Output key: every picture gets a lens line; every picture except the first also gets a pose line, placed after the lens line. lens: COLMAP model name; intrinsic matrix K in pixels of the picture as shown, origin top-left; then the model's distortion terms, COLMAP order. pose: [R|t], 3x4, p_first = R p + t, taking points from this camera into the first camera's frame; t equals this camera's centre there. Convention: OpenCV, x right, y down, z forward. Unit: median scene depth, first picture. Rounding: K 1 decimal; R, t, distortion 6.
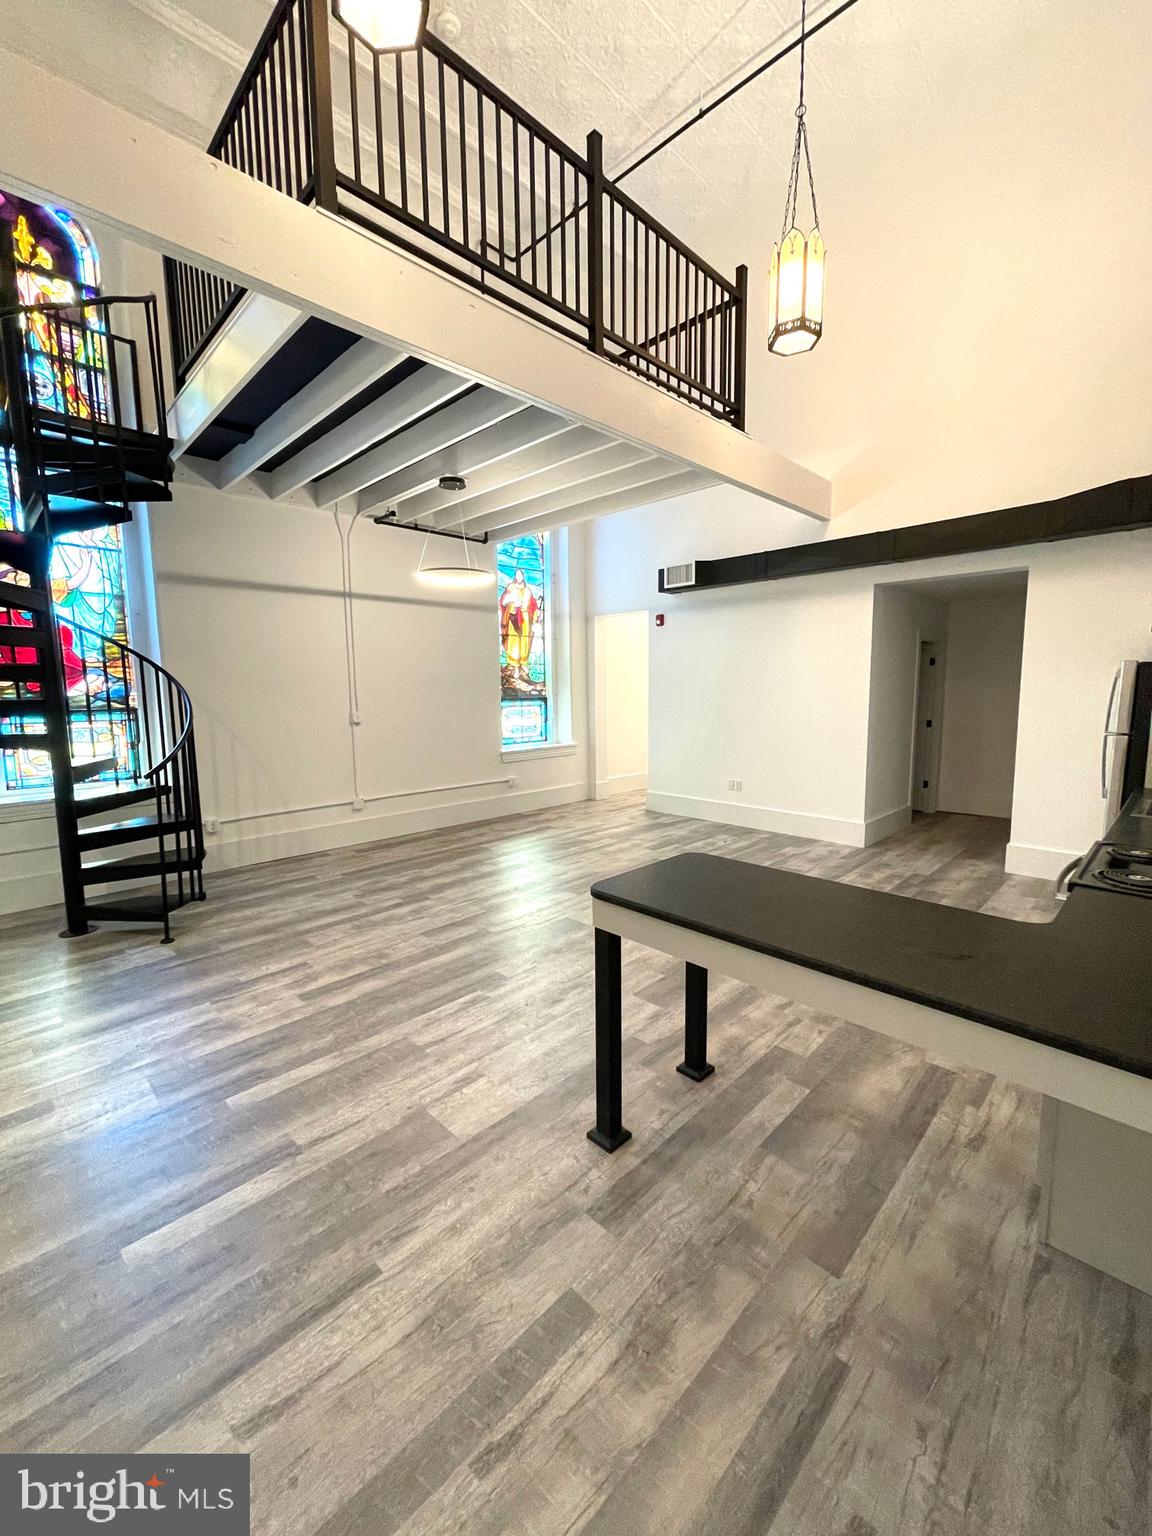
lens RADIAL K [[621.7, 0, 578.4], [0, 621.7, 756.3], [0, 0, 1]] dist [-0.000809, -0.000147]
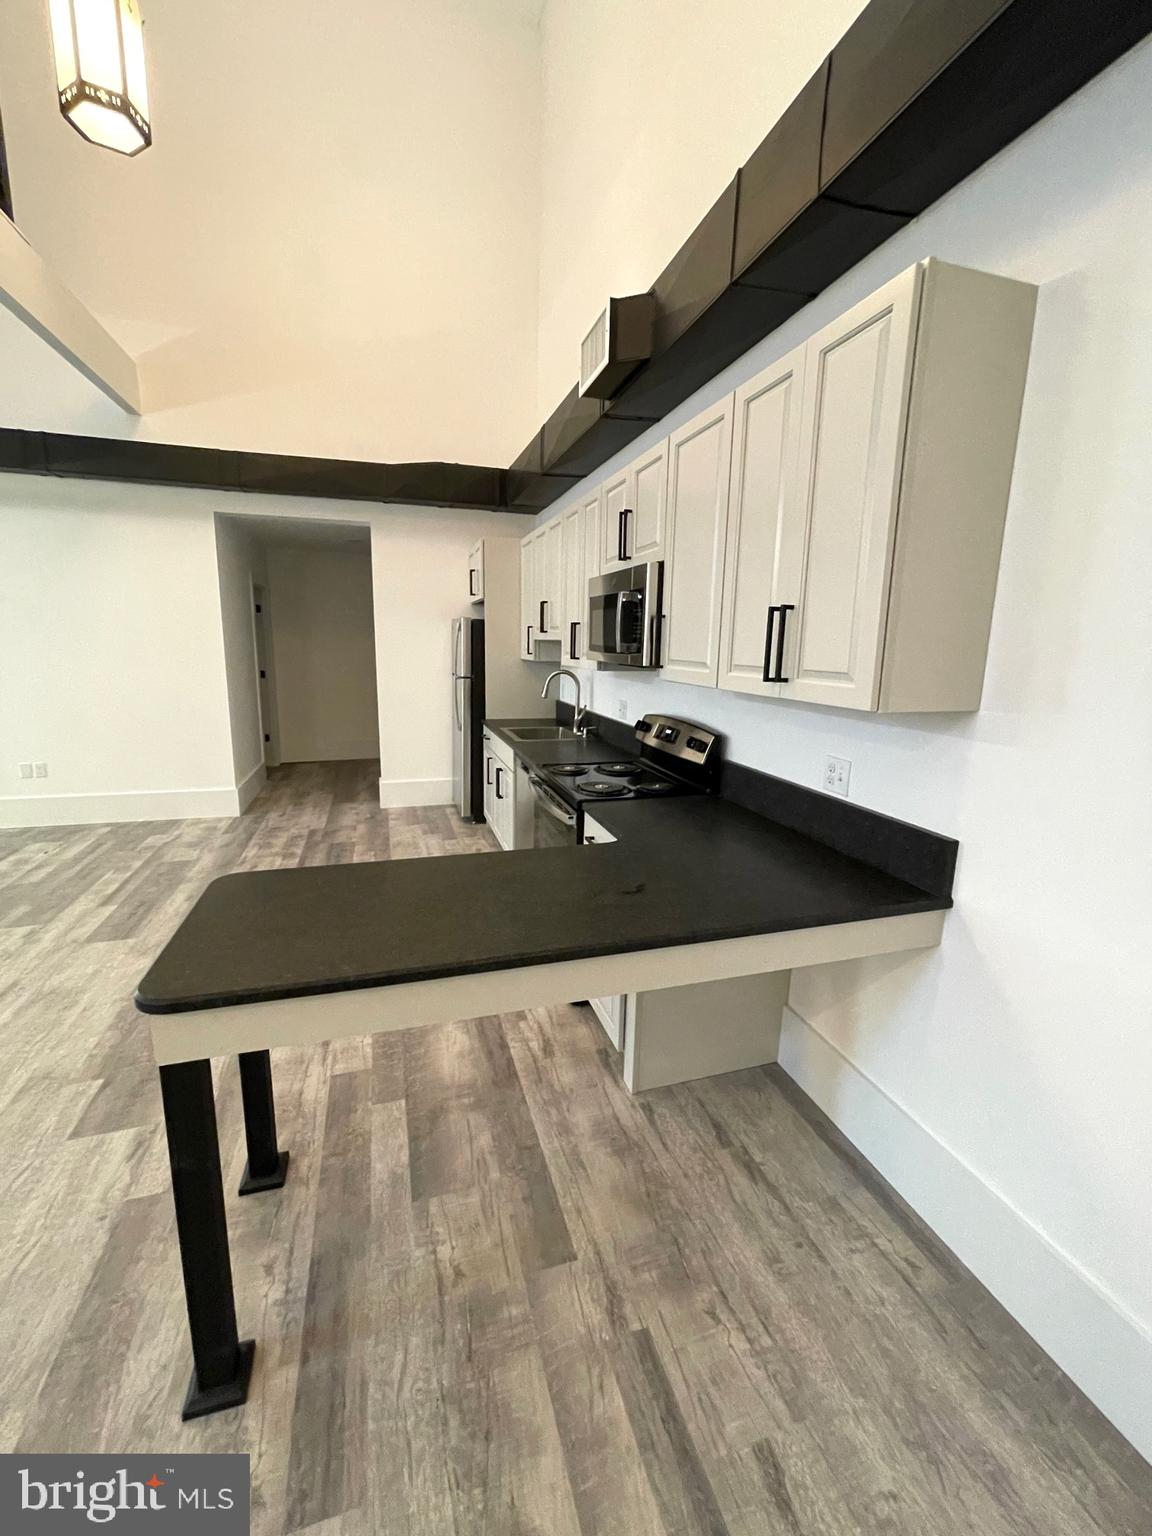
lens RADIAL K [[621.7, 0, 578.4], [0, 621.7, 756.3], [0, 0, 1]] dist [-0.000809, -0.000147]
pose [[0.463779, -0.140982, 0.874662, -0.143590], [0.073983, 0.989972, 0.120339, -0.015507], [-0.882856, 0.008900, 0.469559, 0.262923]]
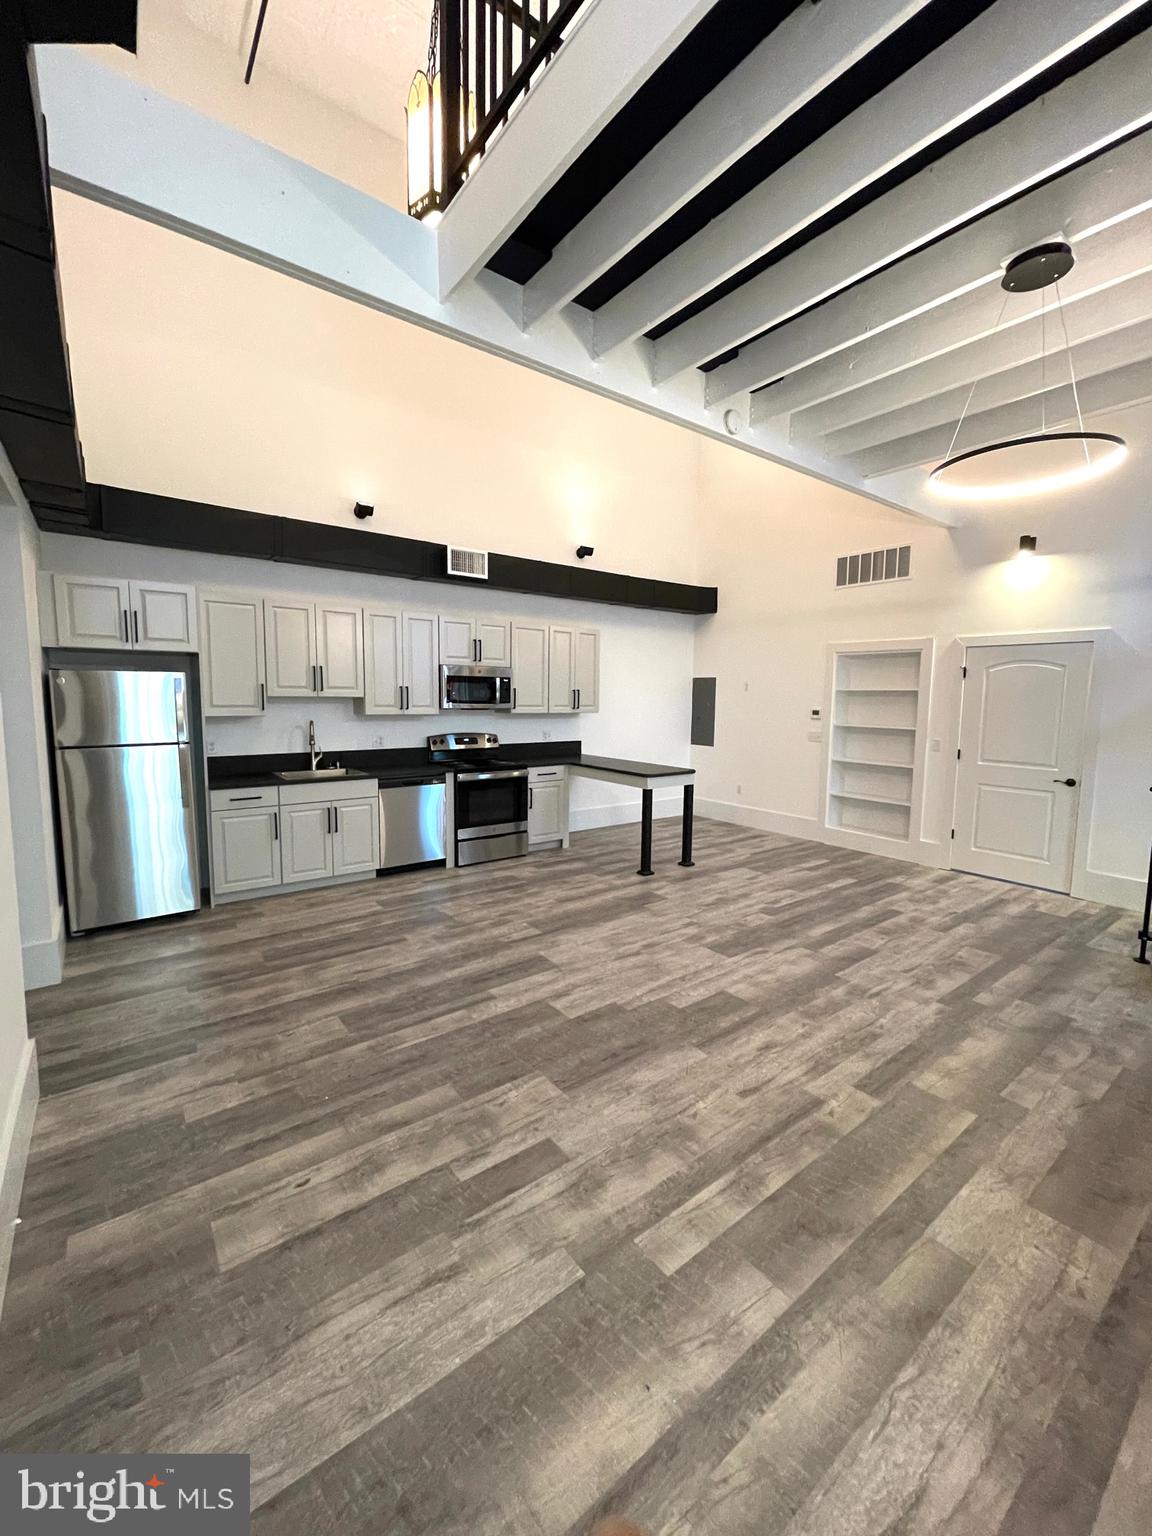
lens RADIAL K [[614.9, 0, 577.3], [0, 614.9, 760.3], [0, 0, 1]] dist [-0.002783, -0.001084]
pose [[-0.990358, -0.017708, 0.137394, 0.101025], [0.012748, 0.975938, 0.217674, -0.261437], [-0.137943, 0.217327, -0.966303, 2.240197]]
